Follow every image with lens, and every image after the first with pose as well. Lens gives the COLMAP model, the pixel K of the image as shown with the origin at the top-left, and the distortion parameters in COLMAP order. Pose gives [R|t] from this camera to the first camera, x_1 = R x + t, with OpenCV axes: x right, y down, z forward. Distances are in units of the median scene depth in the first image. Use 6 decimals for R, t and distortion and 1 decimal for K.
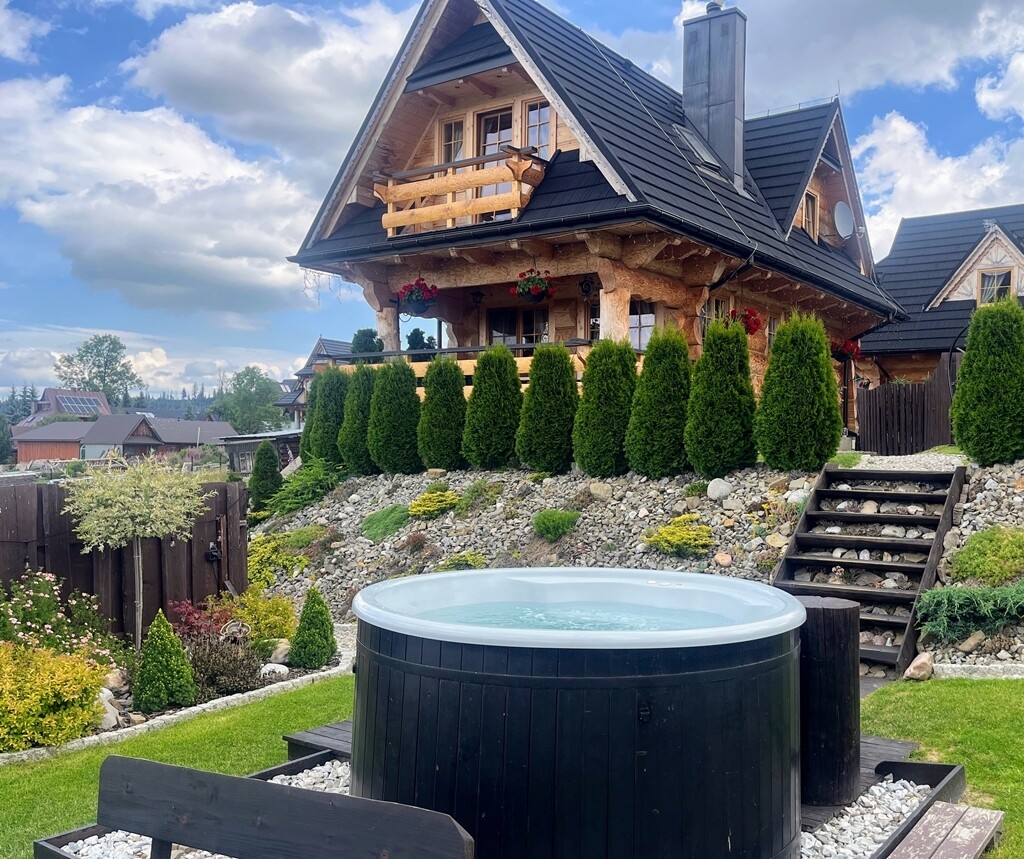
lens RADIAL K [[973.1, 0, 600.6], [0, 973.1, 475.5], [0, 0, 1]] dist [0.044057, 0.000000]
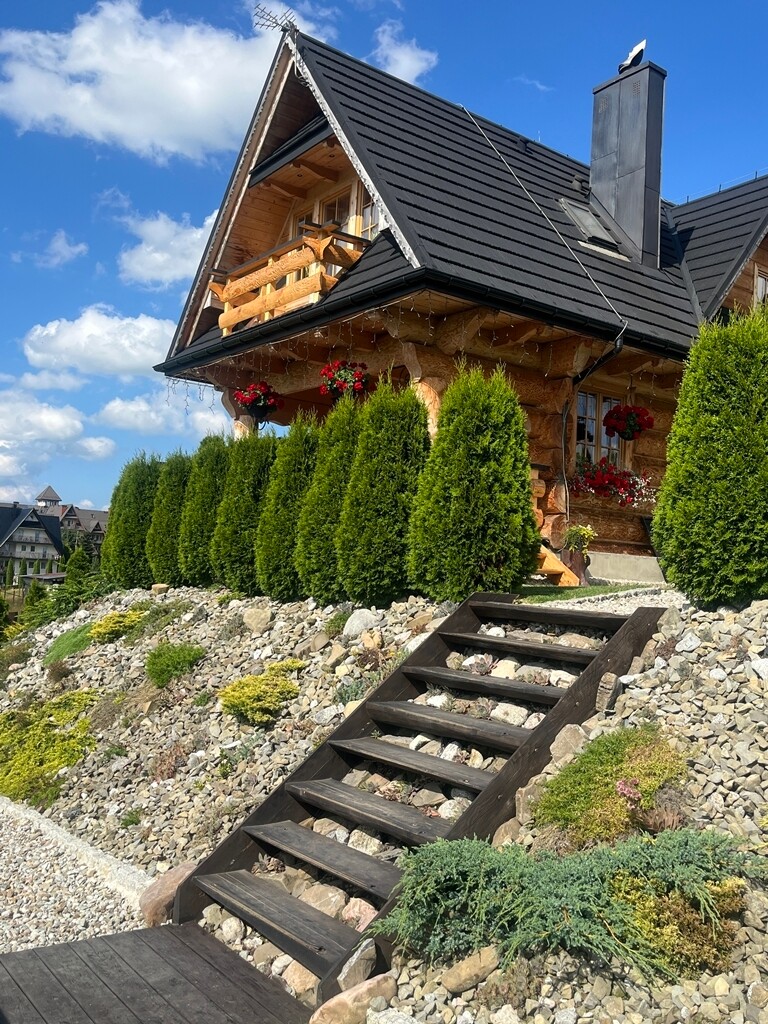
lens RADIAL K [[908.6, 0, 384.1], [0, 908.6, 516.9], [0, 0, 1]] dist [0.052772, -0.024887]
pose [[0.943804, 0.016216, -0.330108, 0.239203], [-0.046918, 0.995254, -0.085251, -0.005678], [0.327159, 0.095948, 0.940086, 0.265634]]
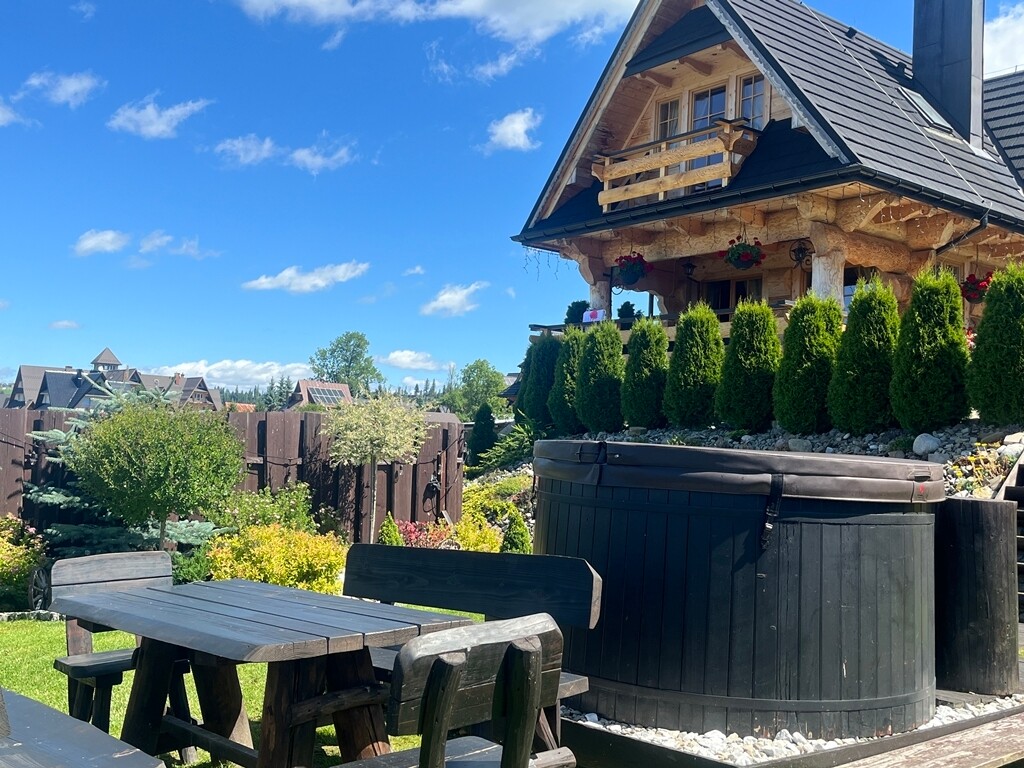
lens RADIAL K [[1033.9, 0, 511.0], [0, 1033.9, 382.3], [0, 0, 1]] dist [0.024196, 0.000000]
pose [[0.952288, 0.010403, -0.305023, 0.030422], [-0.038867, 0.995415, -0.087393, 0.039926], [0.302716, 0.095078, 0.948327, -0.065548]]
